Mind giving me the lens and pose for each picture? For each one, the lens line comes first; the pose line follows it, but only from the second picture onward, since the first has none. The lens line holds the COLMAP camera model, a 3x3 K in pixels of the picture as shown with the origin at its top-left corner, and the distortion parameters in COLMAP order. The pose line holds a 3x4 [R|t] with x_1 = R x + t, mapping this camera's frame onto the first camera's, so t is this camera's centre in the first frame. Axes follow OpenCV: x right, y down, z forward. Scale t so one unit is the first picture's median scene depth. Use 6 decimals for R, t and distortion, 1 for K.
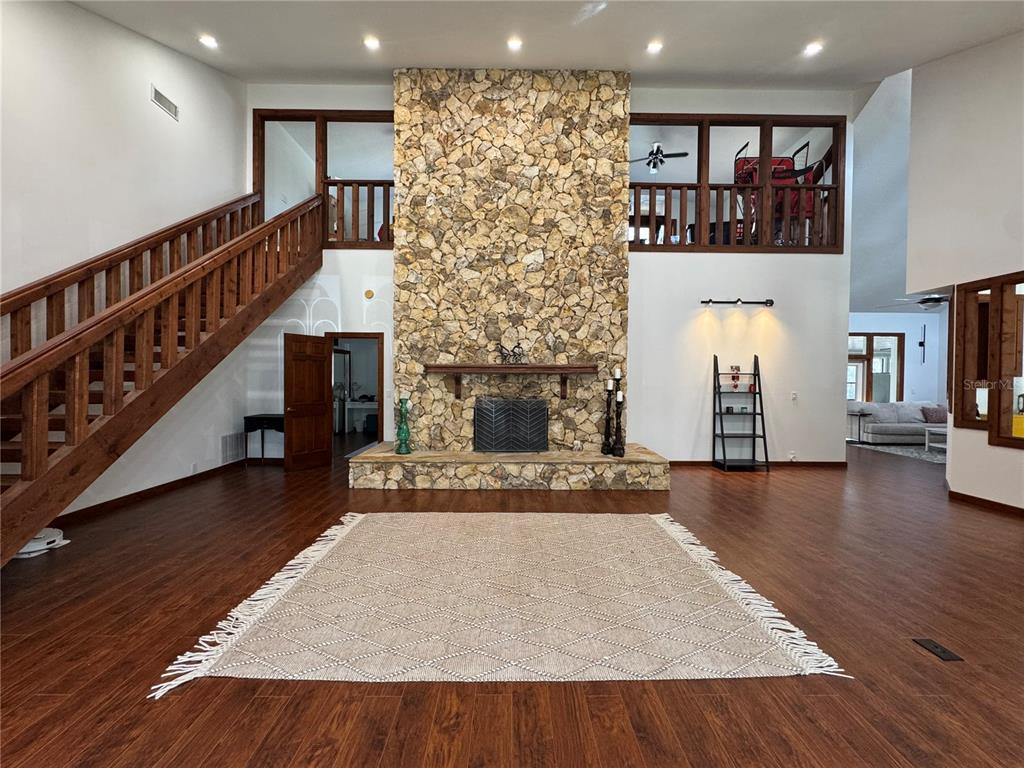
lens RADIAL K [[408.4, 0, 512.2], [0, 408.4, 383.2], [0, 0, 1]] dist [-0.003173, 0.000987]
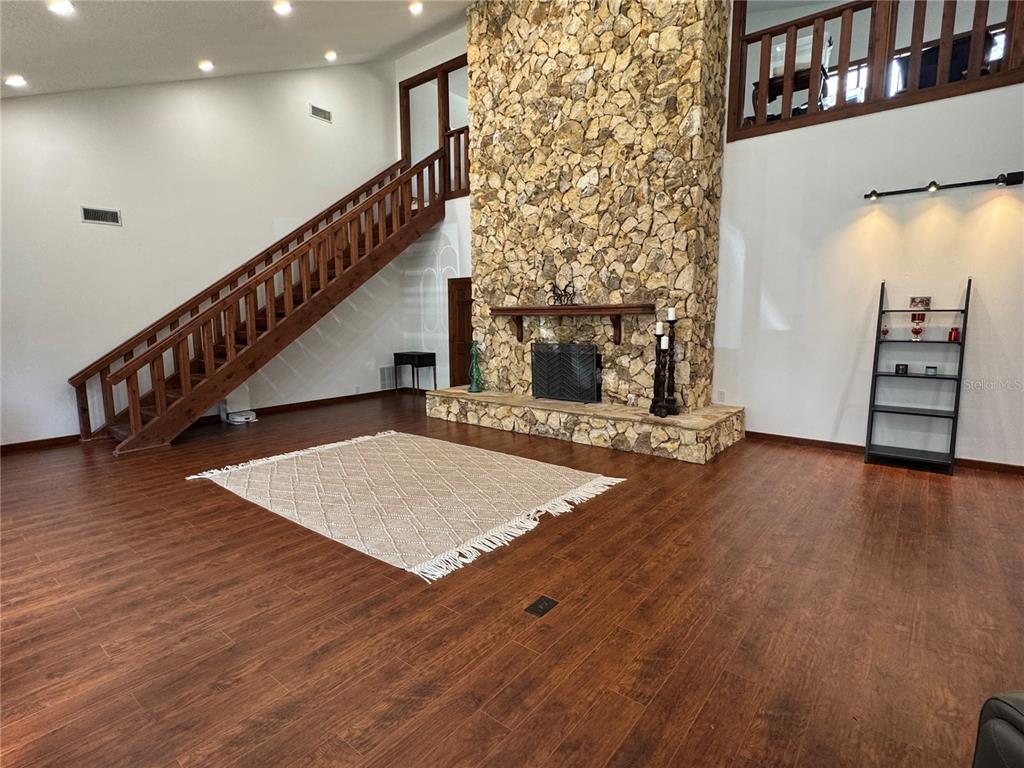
lens RADIAL K [[516.7, 0, 511.4], [0, 516.7, 383.6], [0, 0, 1]] dist [-0.005056, 0.000878]
pose [[0.772636, 0.071700, -0.630787, 0.647781], [0.002824, 0.993204, 0.116354, -0.006865], [0.634843, -0.091681, 0.767183, 0.021145]]
